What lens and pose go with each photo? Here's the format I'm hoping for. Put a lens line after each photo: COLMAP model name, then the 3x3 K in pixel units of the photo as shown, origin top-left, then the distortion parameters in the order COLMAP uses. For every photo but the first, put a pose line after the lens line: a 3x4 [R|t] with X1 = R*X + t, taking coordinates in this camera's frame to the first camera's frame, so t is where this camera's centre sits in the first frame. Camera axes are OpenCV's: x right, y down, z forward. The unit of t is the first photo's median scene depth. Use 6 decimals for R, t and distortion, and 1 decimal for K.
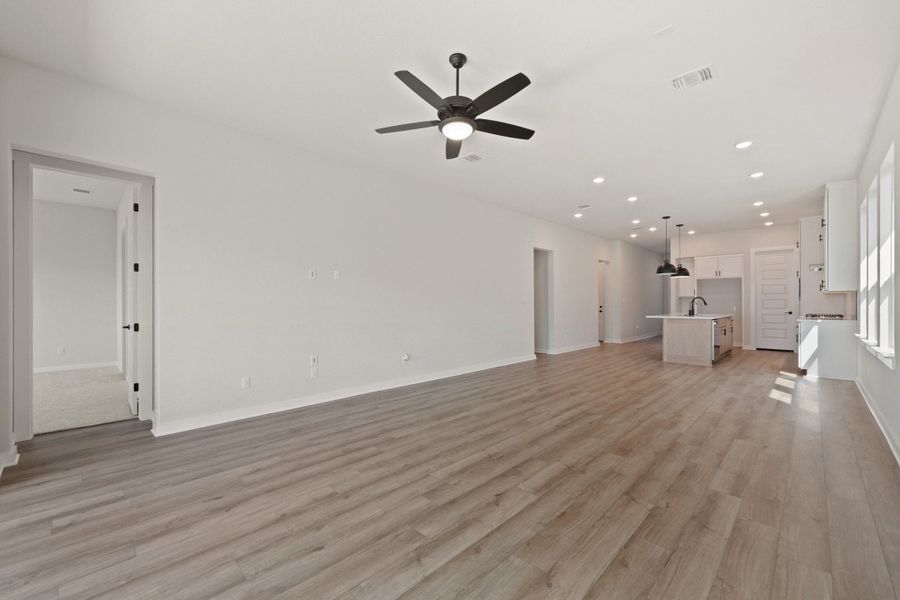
lens RADIAL K [[364.8, 0, 451.4], [0, 364.8, 303.7], [0, 0, 1]] dist [0.001207, 0.000107]
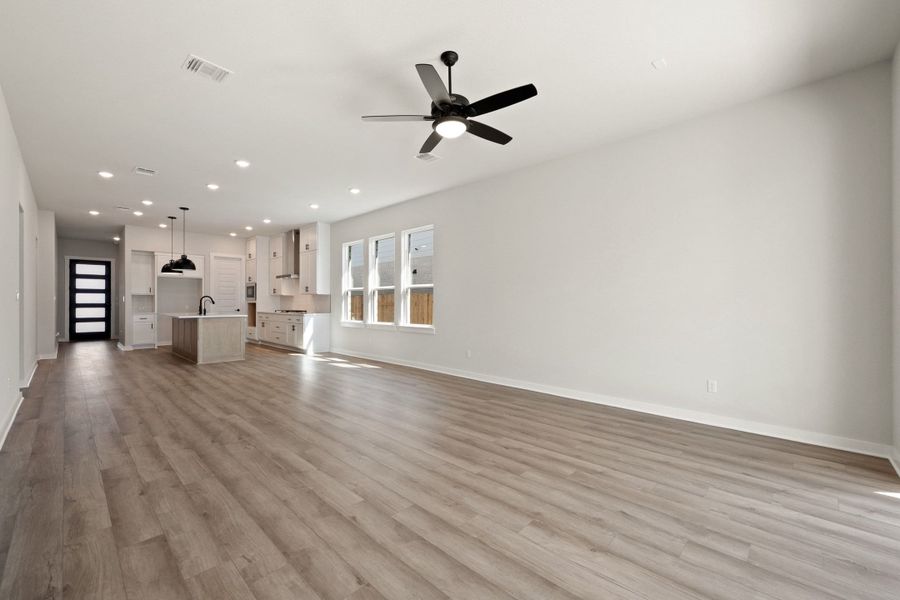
lens RADIAL K [[364.8, 0, 451.4], [0, 364.8, 303.7], [0, 0, 1]] dist [0.001207, 0.000107]
pose [[-0.001106, -0.000387, 0.999999, -1.064458], [-0.000908, 1.000000, 0.000386, 0.009297], [-0.999999, -0.000907, -0.001106, 1.089000]]
